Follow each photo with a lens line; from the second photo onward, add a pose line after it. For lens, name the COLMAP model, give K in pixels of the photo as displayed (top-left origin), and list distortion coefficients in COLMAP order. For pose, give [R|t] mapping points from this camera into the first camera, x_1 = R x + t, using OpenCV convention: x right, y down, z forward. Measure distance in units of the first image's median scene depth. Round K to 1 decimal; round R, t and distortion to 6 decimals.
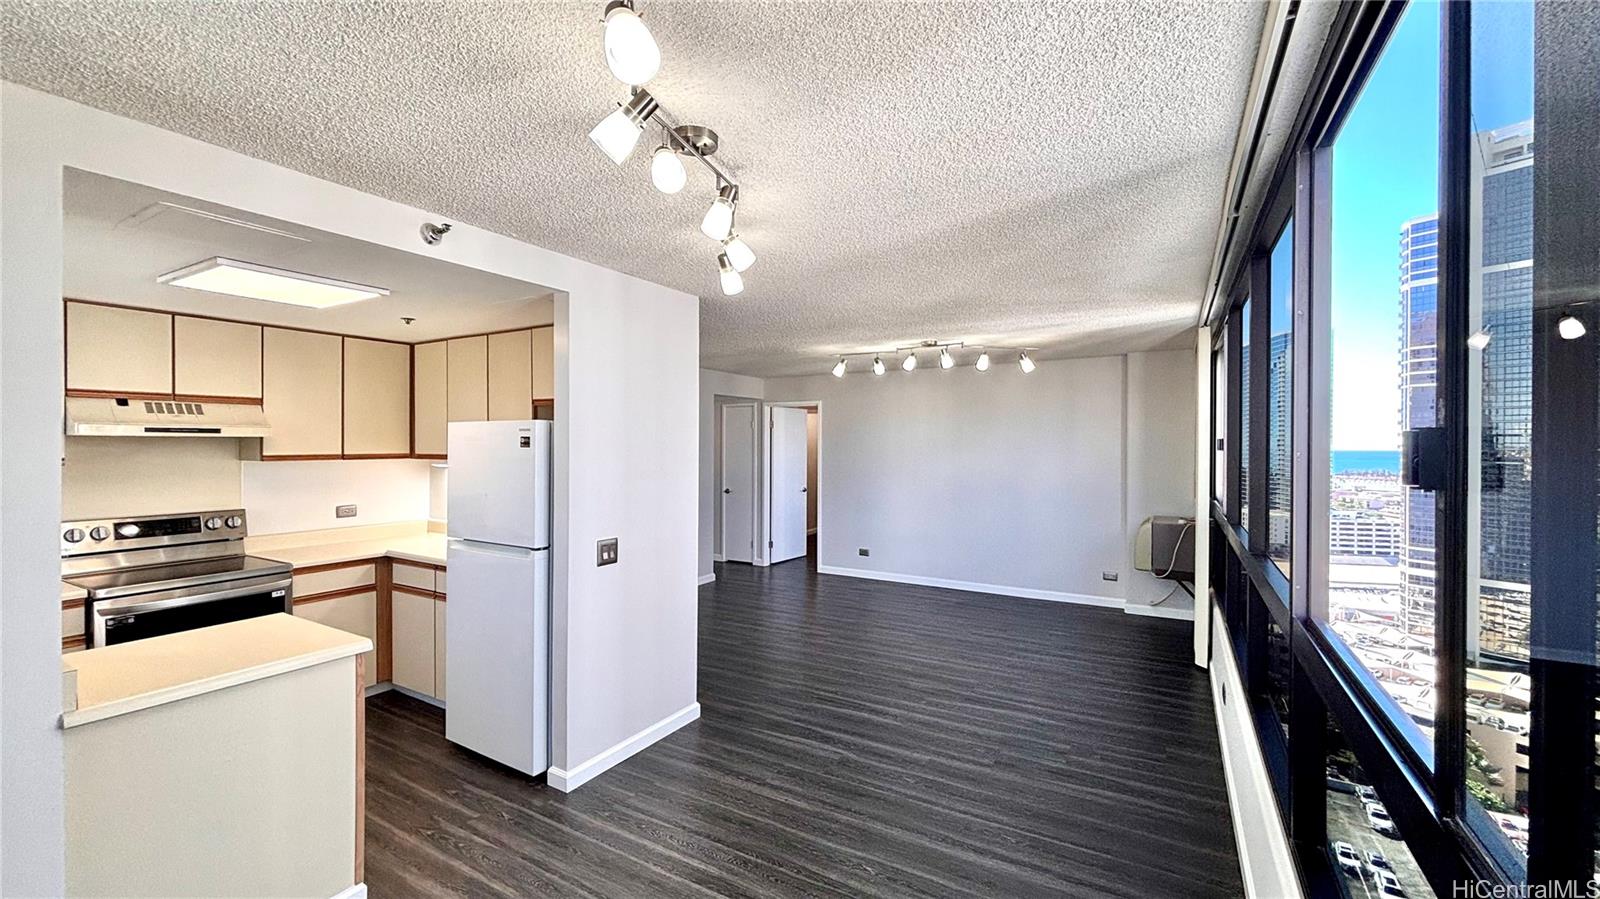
lens RADIAL K [[644.1, 0, 800.0], [0, 644.1, 449.5], [0, 0, 1]] dist [0.001769, 0.000381]
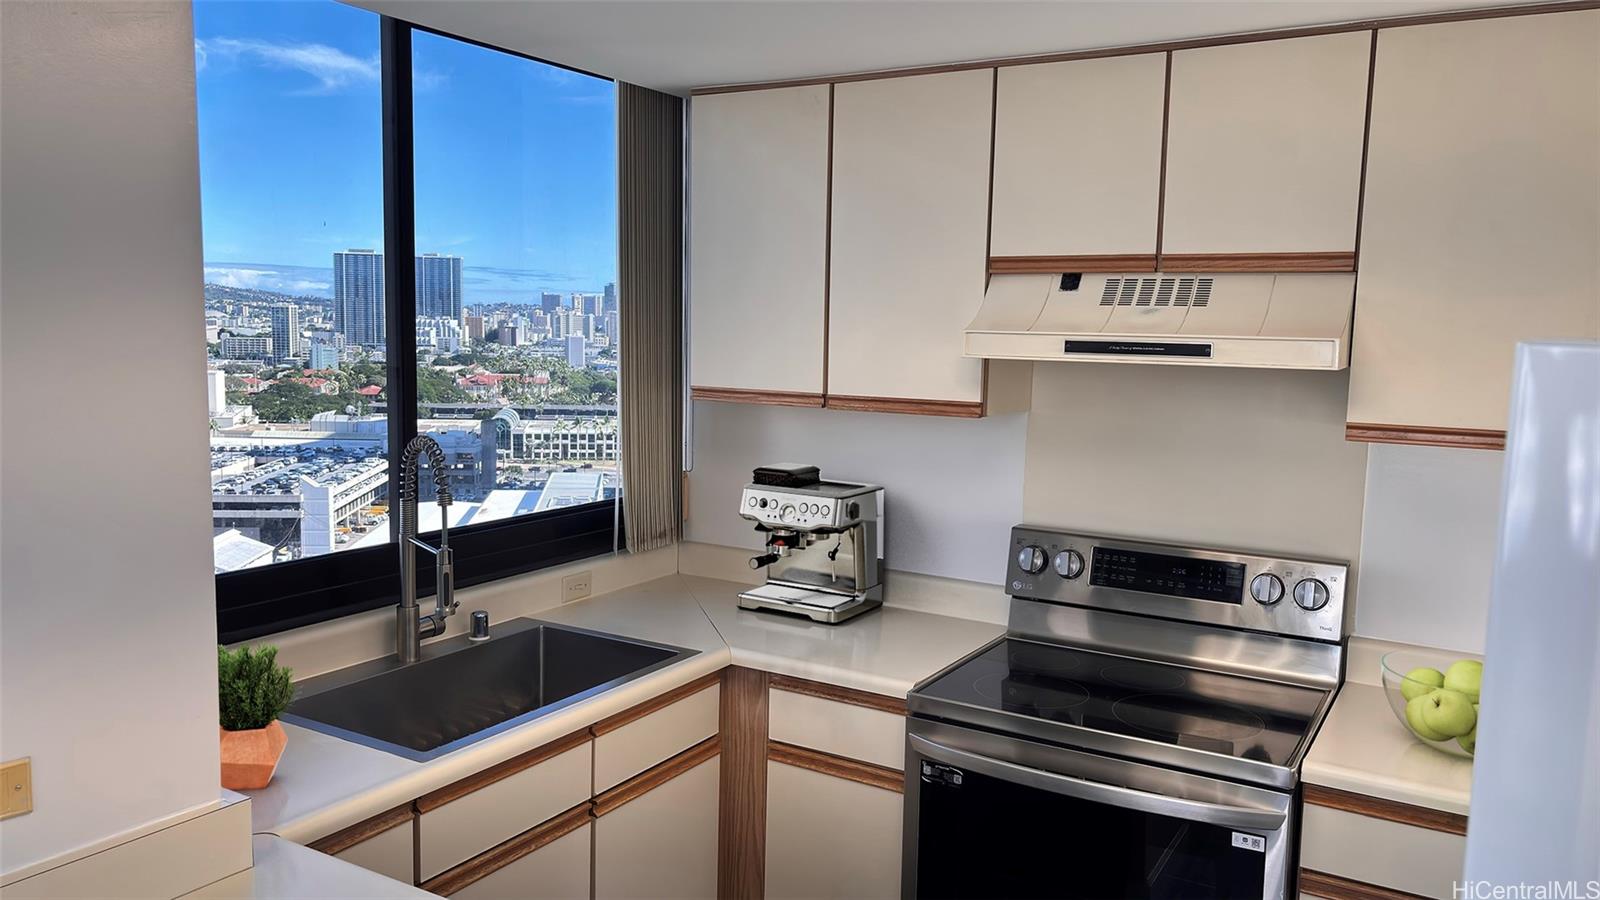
lens RADIAL K [[1202.5, 0, 800.0], [0, 1202.5, 450.0], [0, 0, 1]] dist [0.033534, -0.002182]
pose [[-0.023818, 0.104209, -0.994270, -0.207687], [-0.028619, 0.994074, 0.104874, -0.037800], [0.999307, 0.030953, -0.020694, 0.783717]]
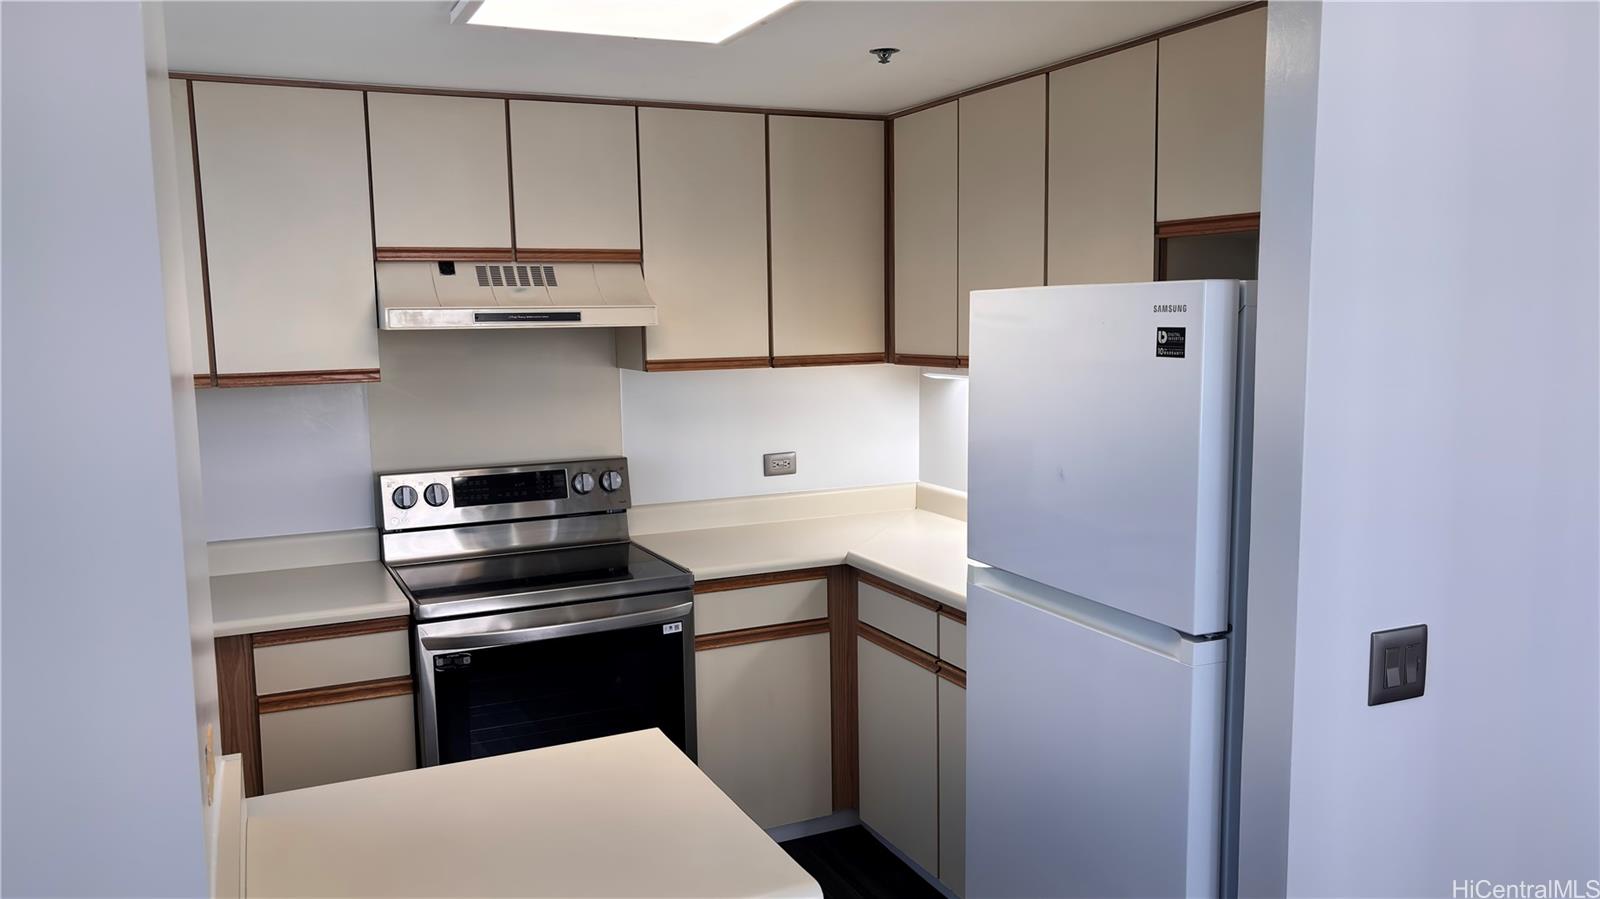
lens RADIAL K [[1202.5, 0, 800.0], [0, 1202.5, 449.5], [0, 0, 1]] dist [0.033534, -0.002182]
pose [[0.822942, 0.050671, -0.565861, -0.187198], [0.012670, 0.994130, 0.107446, -0.024022], [0.567983, -0.095591, 0.817470, 0.286321]]
